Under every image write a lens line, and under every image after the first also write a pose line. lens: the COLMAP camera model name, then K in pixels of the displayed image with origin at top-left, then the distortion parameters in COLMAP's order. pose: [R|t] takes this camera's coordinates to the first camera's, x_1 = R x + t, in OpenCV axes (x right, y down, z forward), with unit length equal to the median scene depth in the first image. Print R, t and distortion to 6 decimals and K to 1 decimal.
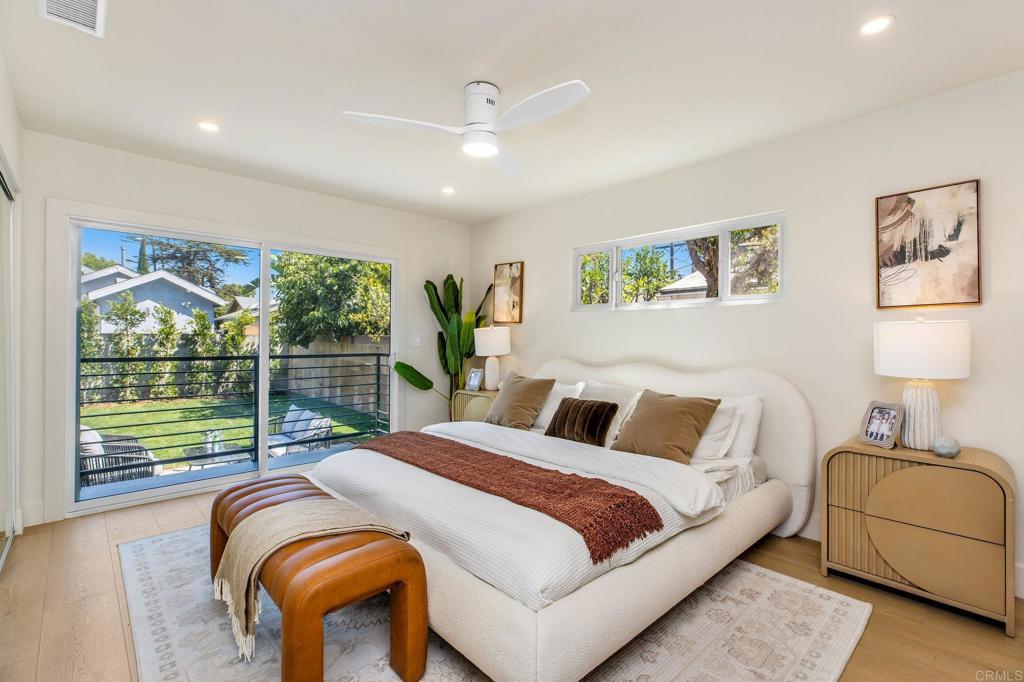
lens RADIAL K [[461.8, 0, 514.4], [0, 461.8, 338.1], [0, 0, 1]] dist [0.008069, -0.000143]
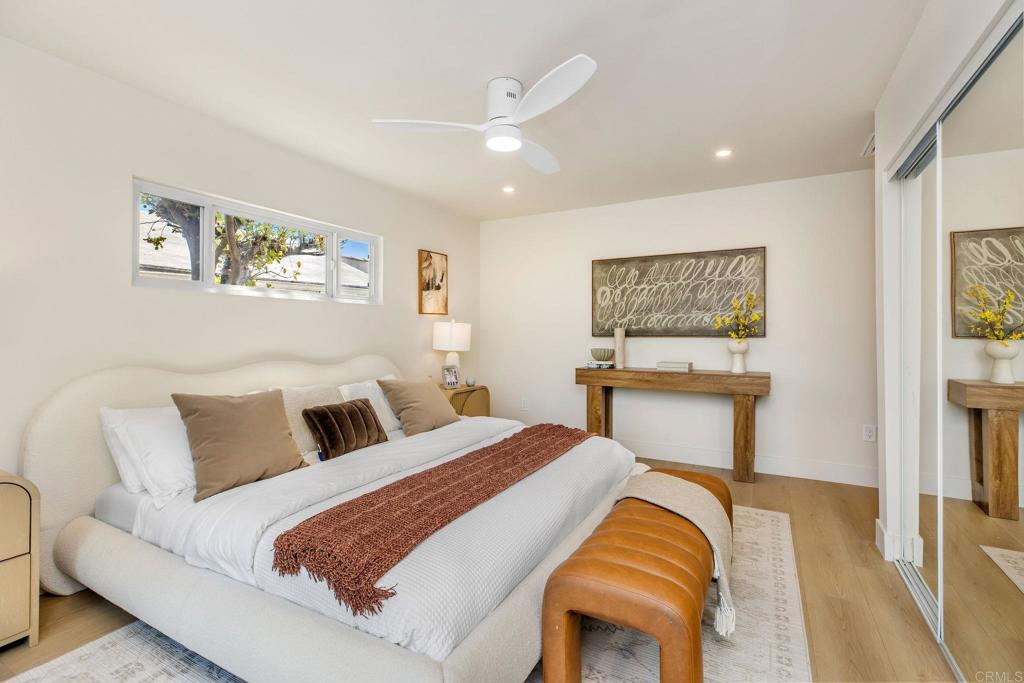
lens RADIAL K [[461.8, 0, 513.4], [0, 461.8, 336.6], [0, 0, 1]] dist [0.008069, -0.000143]
pose [[-0.306757, -0.015687, 0.951659, -0.957970], [-0.002668, 0.999874, 0.015622, -0.006118], [-0.951784, 0.002253, -0.306760, 1.189944]]
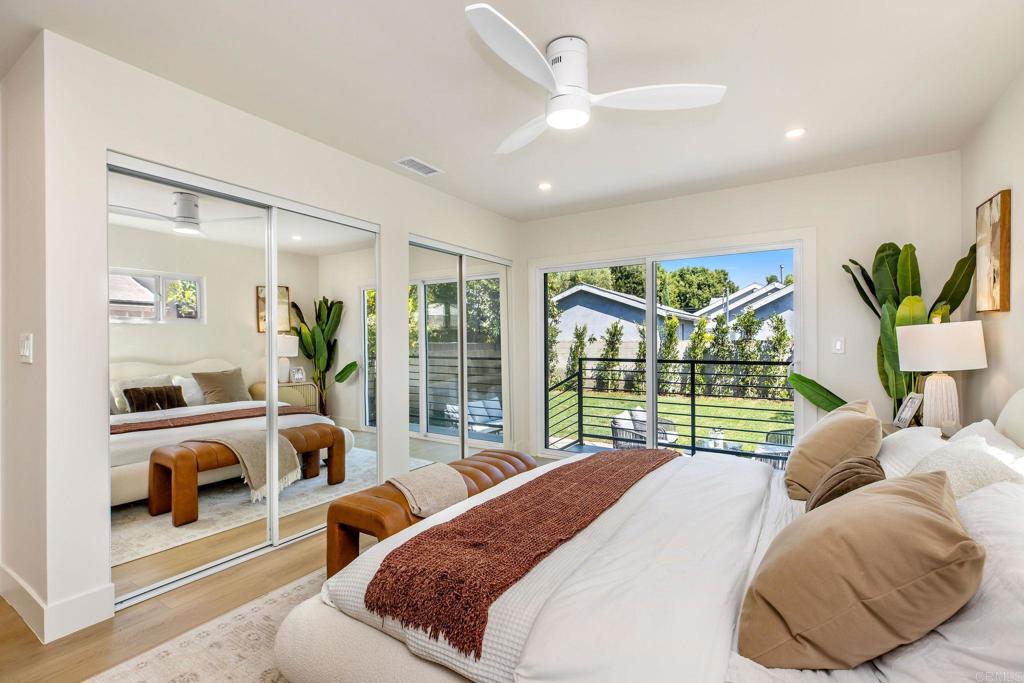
lens RADIAL K [[461.8, 0, 530.6], [0, 461.8, 340.2], [0, 0, 1]] dist [0.008069, -0.000143]
pose [[0.258147, -0.014736, -0.965993, 0.376457], [0.006086, 0.999889, -0.013627, 0.004480], [0.966087, -0.002361, 0.258208, 0.374951]]
